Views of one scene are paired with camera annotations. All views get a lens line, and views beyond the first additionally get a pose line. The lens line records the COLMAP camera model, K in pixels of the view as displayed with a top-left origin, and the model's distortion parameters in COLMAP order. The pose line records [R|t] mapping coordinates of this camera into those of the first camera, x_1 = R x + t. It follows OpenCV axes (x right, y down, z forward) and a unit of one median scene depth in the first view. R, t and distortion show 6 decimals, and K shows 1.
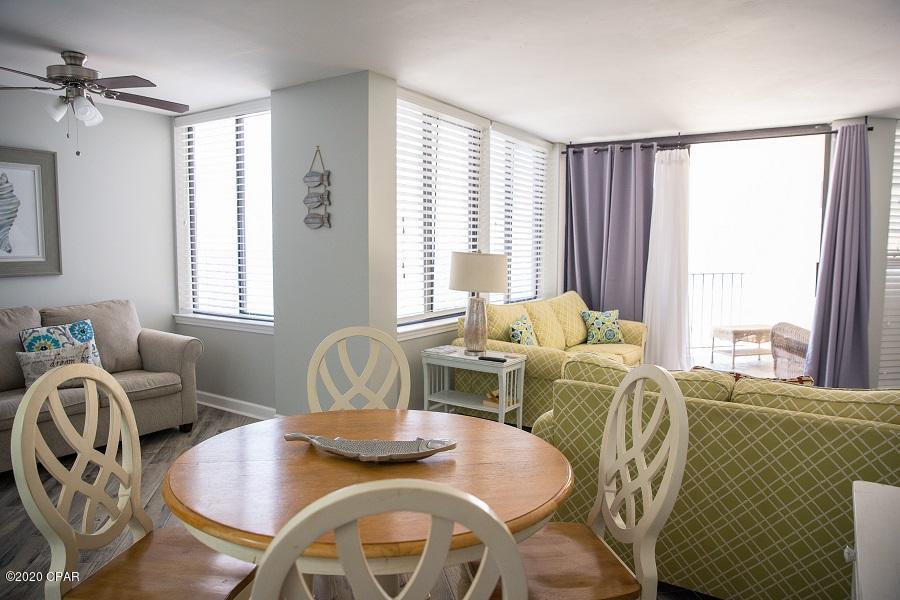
lens RADIAL K [[619.2, 0, 455.7], [0, 619.2, 302.0], [0, 0, 1]] dist [-0.108403, 0.080275]
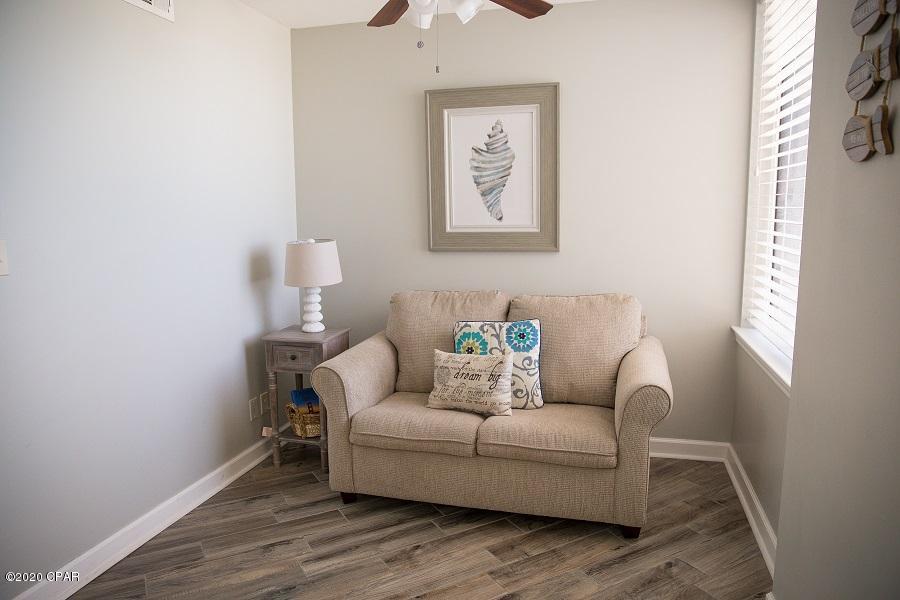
lens RADIAL K [[619.2, 0, 455.7], [0, 619.2, 298.8], [0, 0, 1]] dist [-0.108403, 0.080275]
pose [[0.303722, 0.126507, -0.944325, 0.024094], [-0.081695, 0.990953, 0.106478, -0.061827], [0.949252, 0.044807, 0.311309, 0.686309]]
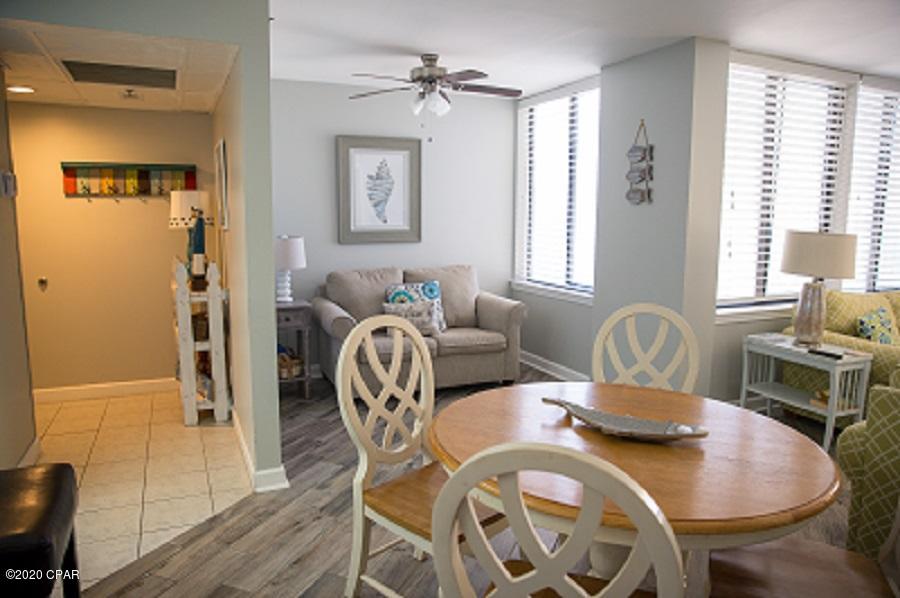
lens RADIAL K [[619.2, 0, 449.3], [0, 619.2, 299.0], [0, 0, 1]] dist [-0.108403, 0.080275]
pose [[0.835666, 0.075577, -0.544013, 0.070638], [-0.054366, 0.997005, 0.054997, -0.003168], [0.546540, -0.016383, 0.837273, -0.000845]]
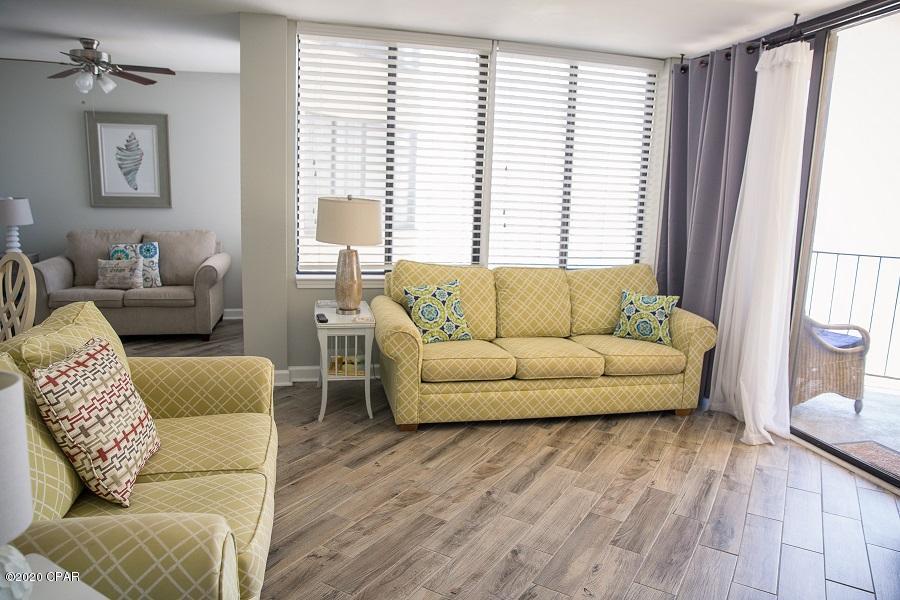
lens RADIAL K [[619.2, 0, 455.1], [0, 619.2, 298.6], [0, 0, 1]] dist [-0.108403, 0.080275]
pose [[0.727286, 0.137019, -0.672518, 0.770436], [-0.095037, 0.990535, 0.099035, -0.041176], [0.679723, -0.008113, 0.733424, 0.466919]]
